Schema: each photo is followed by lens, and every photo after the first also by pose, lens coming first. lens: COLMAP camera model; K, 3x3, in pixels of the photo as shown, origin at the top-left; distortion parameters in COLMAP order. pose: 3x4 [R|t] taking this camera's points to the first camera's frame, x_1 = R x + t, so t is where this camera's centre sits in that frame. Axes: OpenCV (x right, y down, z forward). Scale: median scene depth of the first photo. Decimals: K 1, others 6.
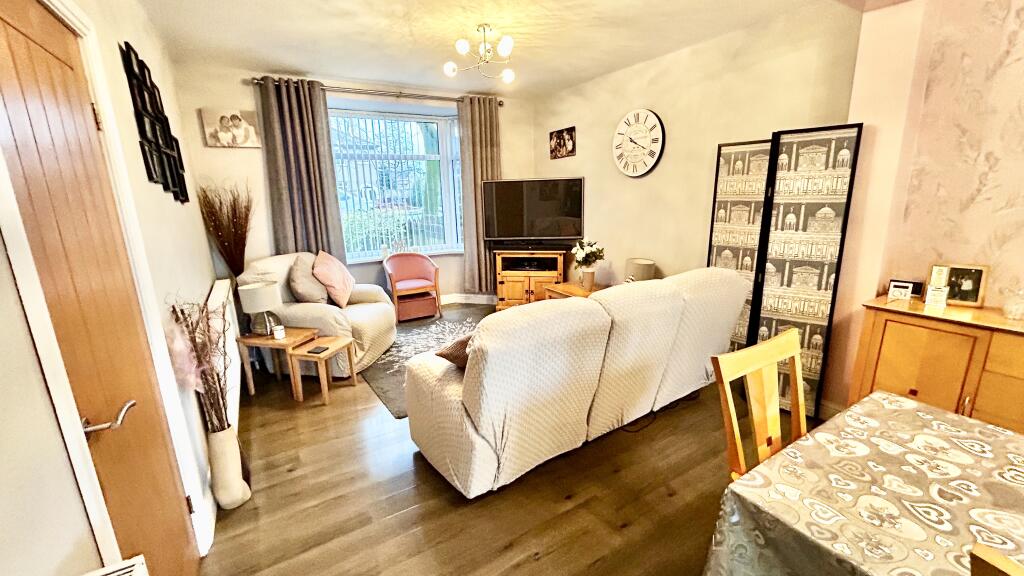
lens RADIAL K [[414.7, 0, 511.1], [0, 414.7, 289.6], [0, 0, 1]] dist [-0.000391, 0.001892]
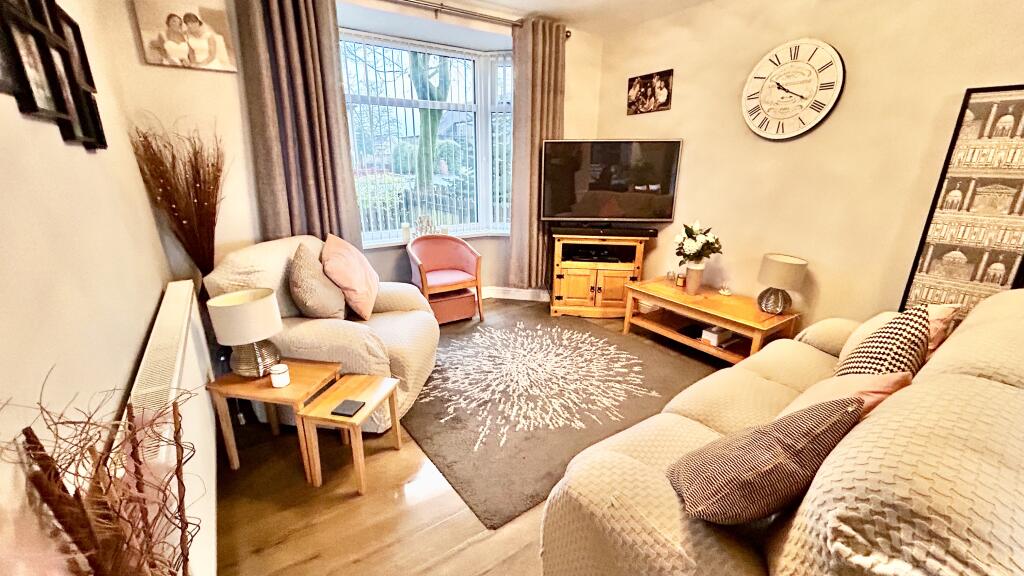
lens RADIAL K [[414.7, 0, 512.2], [0, 414.7, 288.9], [0, 0, 1]] dist [-0.000391, 0.001892]
pose [[0.998051, 0.013655, 0.060893, -0.204163], [-0.017645, 0.997698, 0.065475, -0.054794], [-0.059859, -0.066422, 0.995994, 0.302583]]
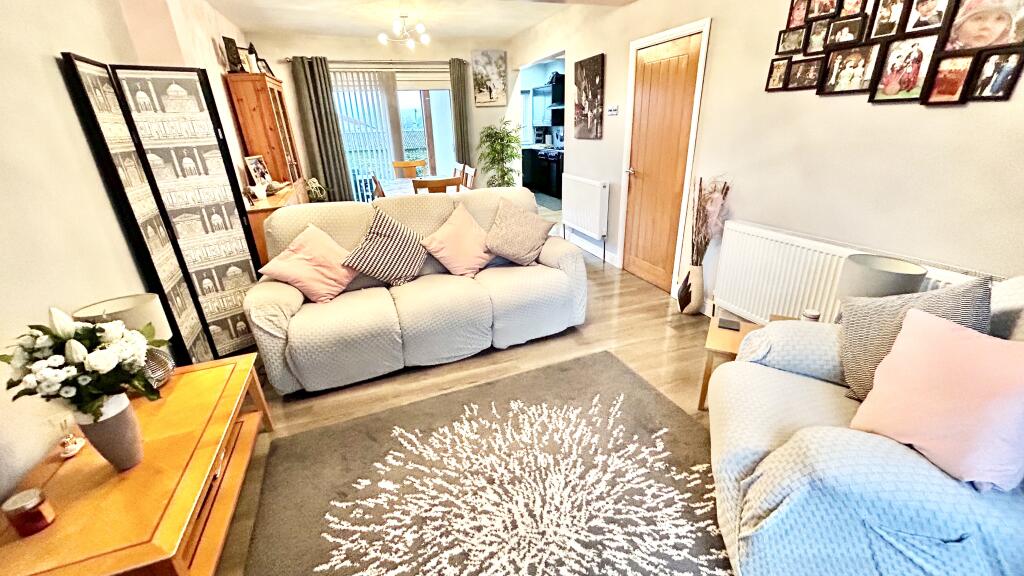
lens RADIAL K [[414.7, 0, 512.9], [0, 414.7, 288.1], [0, 0, 1]] dist [-0.000391, 0.001892]
pose [[-0.977785, -0.023737, 0.208260, -0.180733], [0.101487, 0.815733, 0.569456, -0.305788], [-0.183402, 0.577942, -0.795202, 1.326344]]
